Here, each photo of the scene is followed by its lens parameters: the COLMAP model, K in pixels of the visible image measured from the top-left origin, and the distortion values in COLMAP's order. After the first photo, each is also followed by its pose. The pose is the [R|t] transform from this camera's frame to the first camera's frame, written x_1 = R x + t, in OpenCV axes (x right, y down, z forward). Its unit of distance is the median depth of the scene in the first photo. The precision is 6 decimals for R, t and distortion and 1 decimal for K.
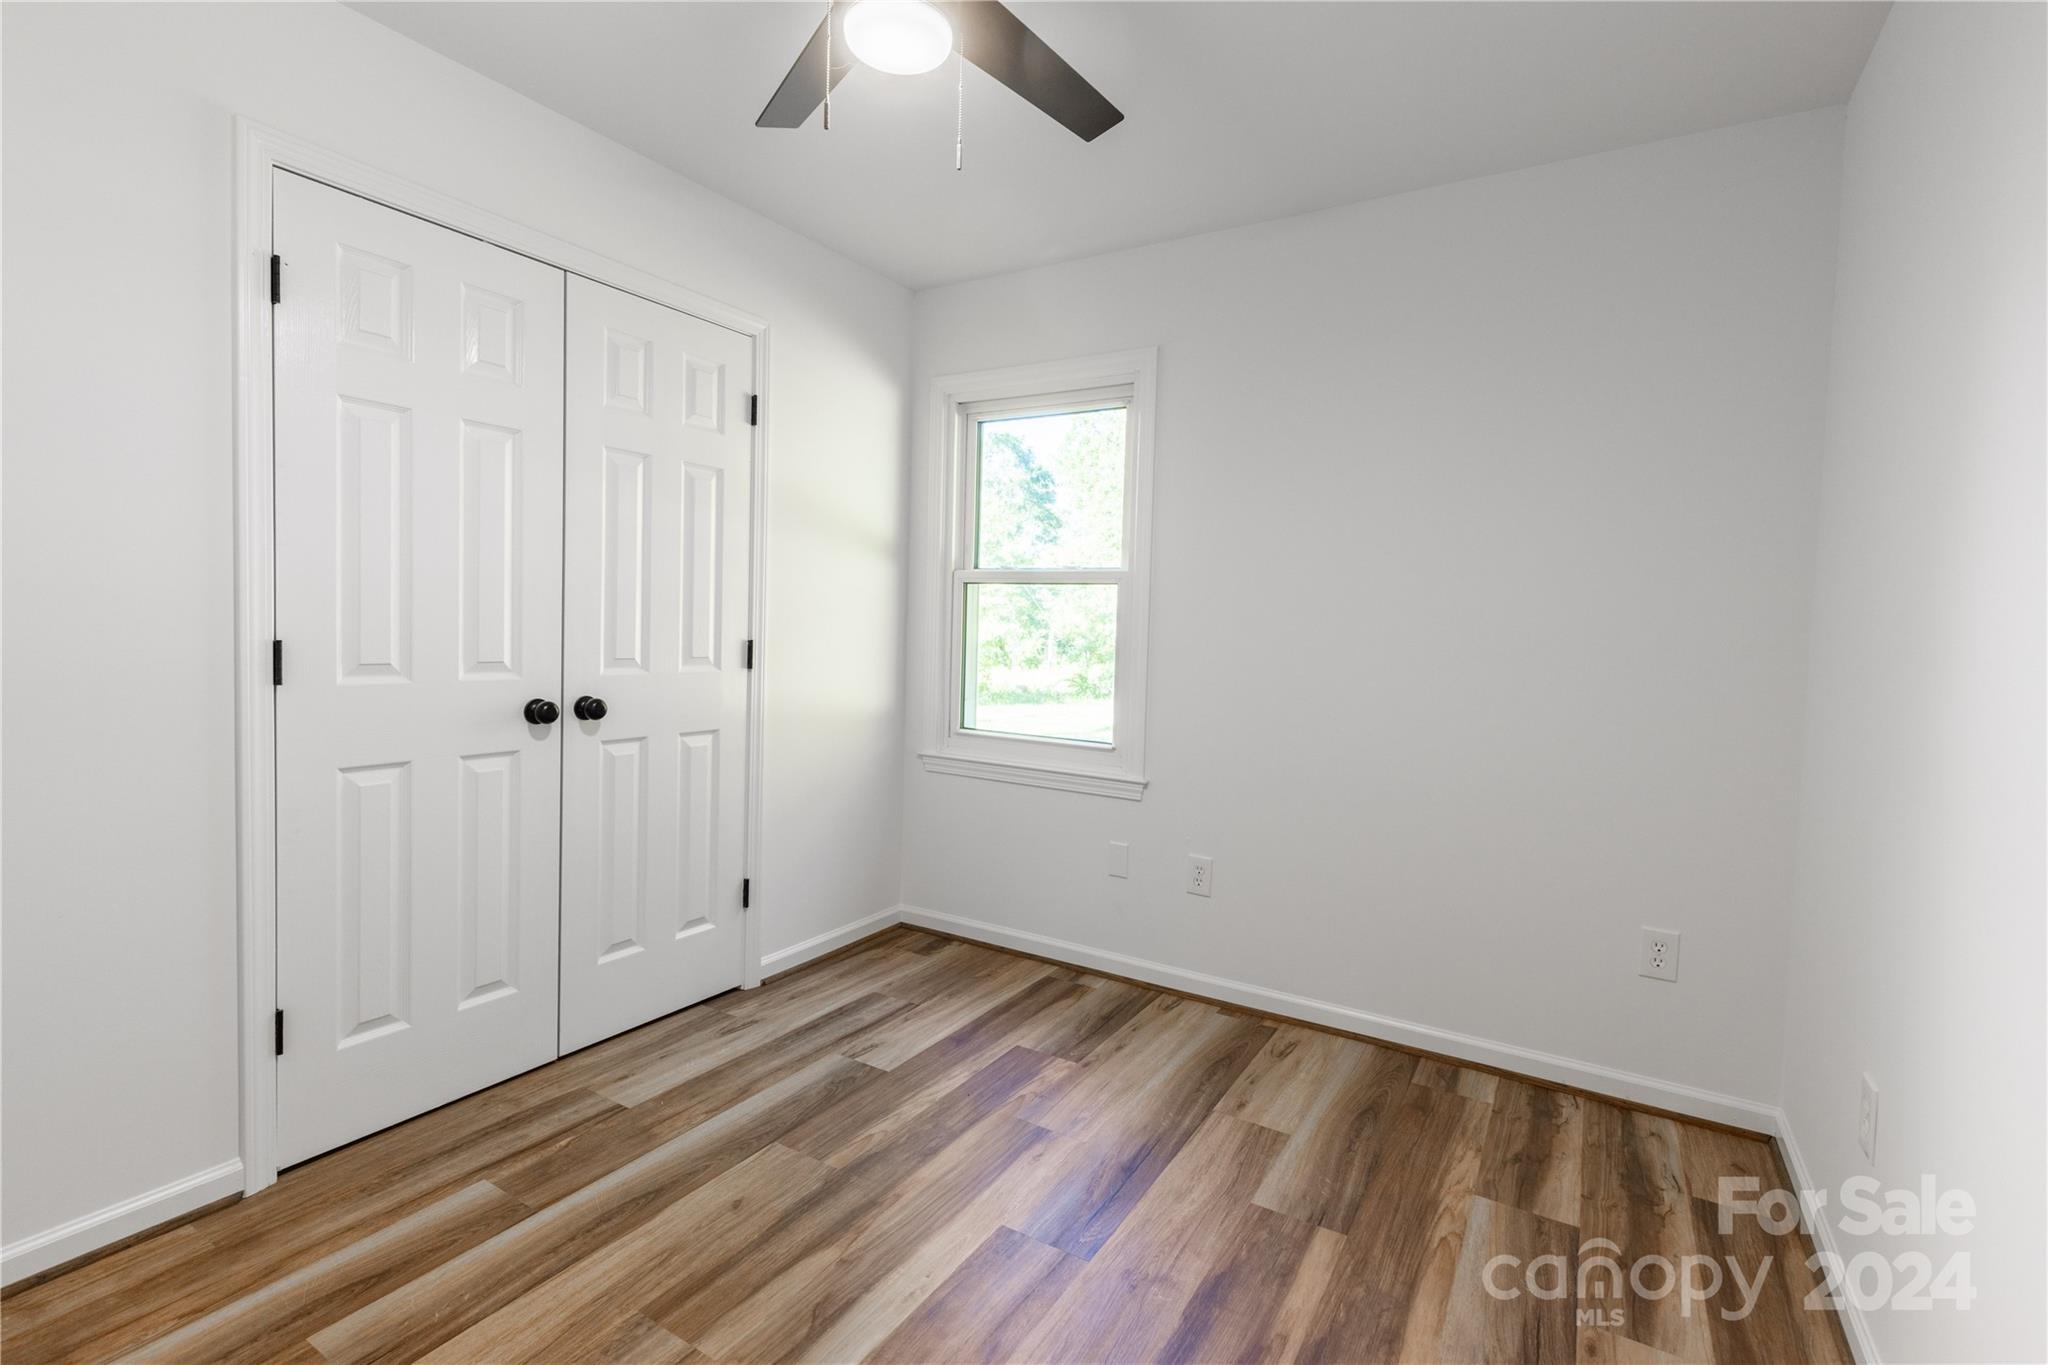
lens RADIAL K [[916.6, 0, 1021.8], [0, 916.6, 680.4], [0, 0, 1]] dist [0.002389, -0.000214]
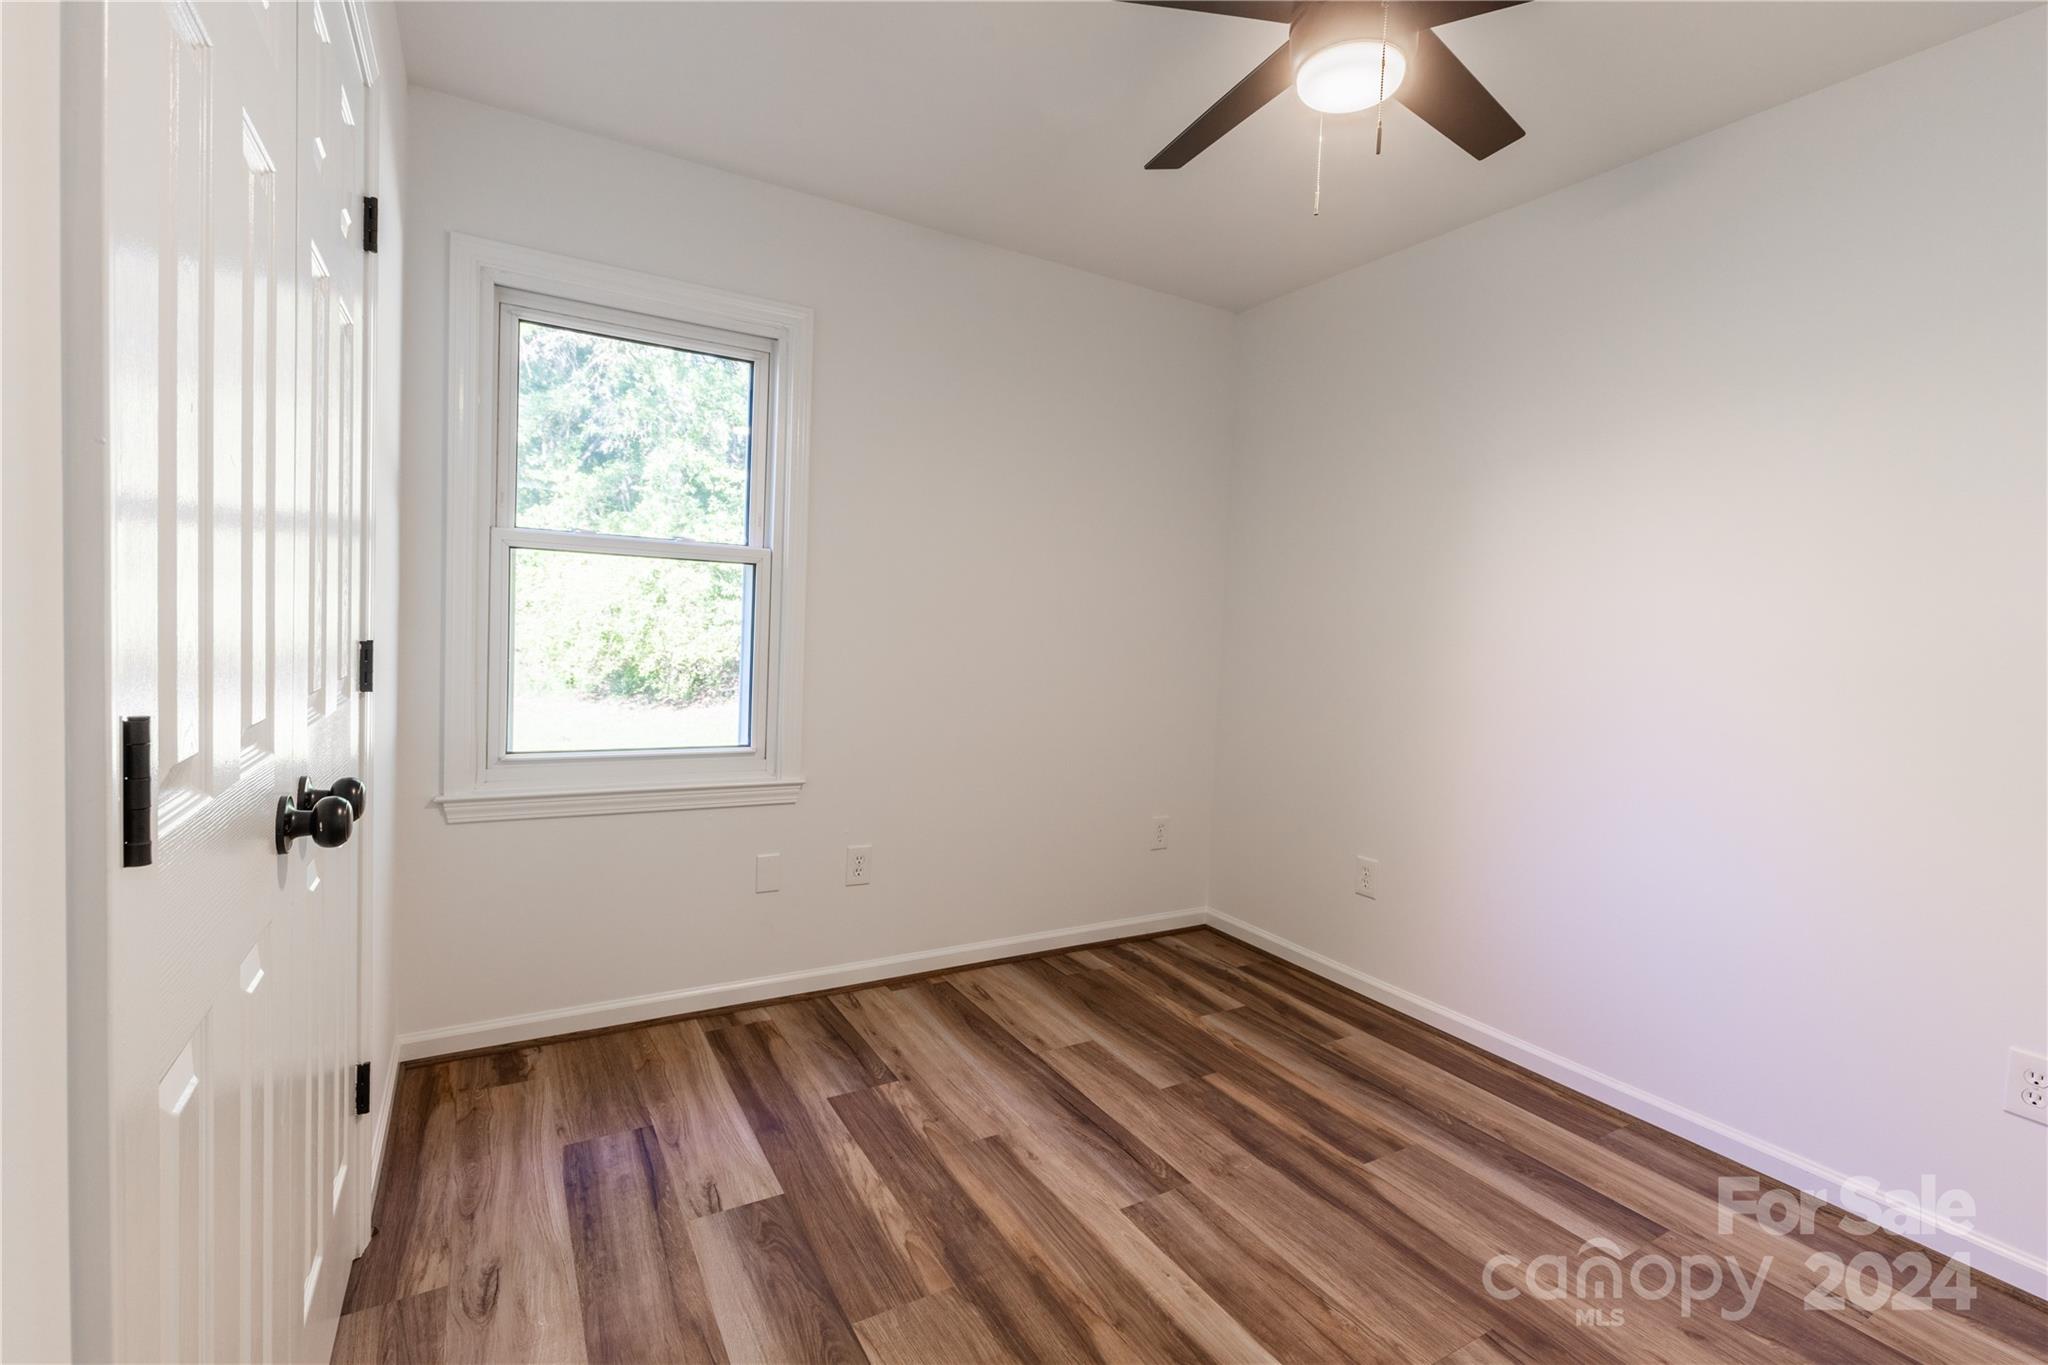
lens RADIAL K [[916.6, 0, 1016.9], [0, 916.6, 672.8], [0, 0, 1]] dist [0.002389, -0.000214]
pose [[0.482918, -0.055536, 0.873903, -0.685693], [0.034394, 0.998420, 0.044443, -0.036843], [-0.874990, 0.008595, 0.484065, 0.441472]]
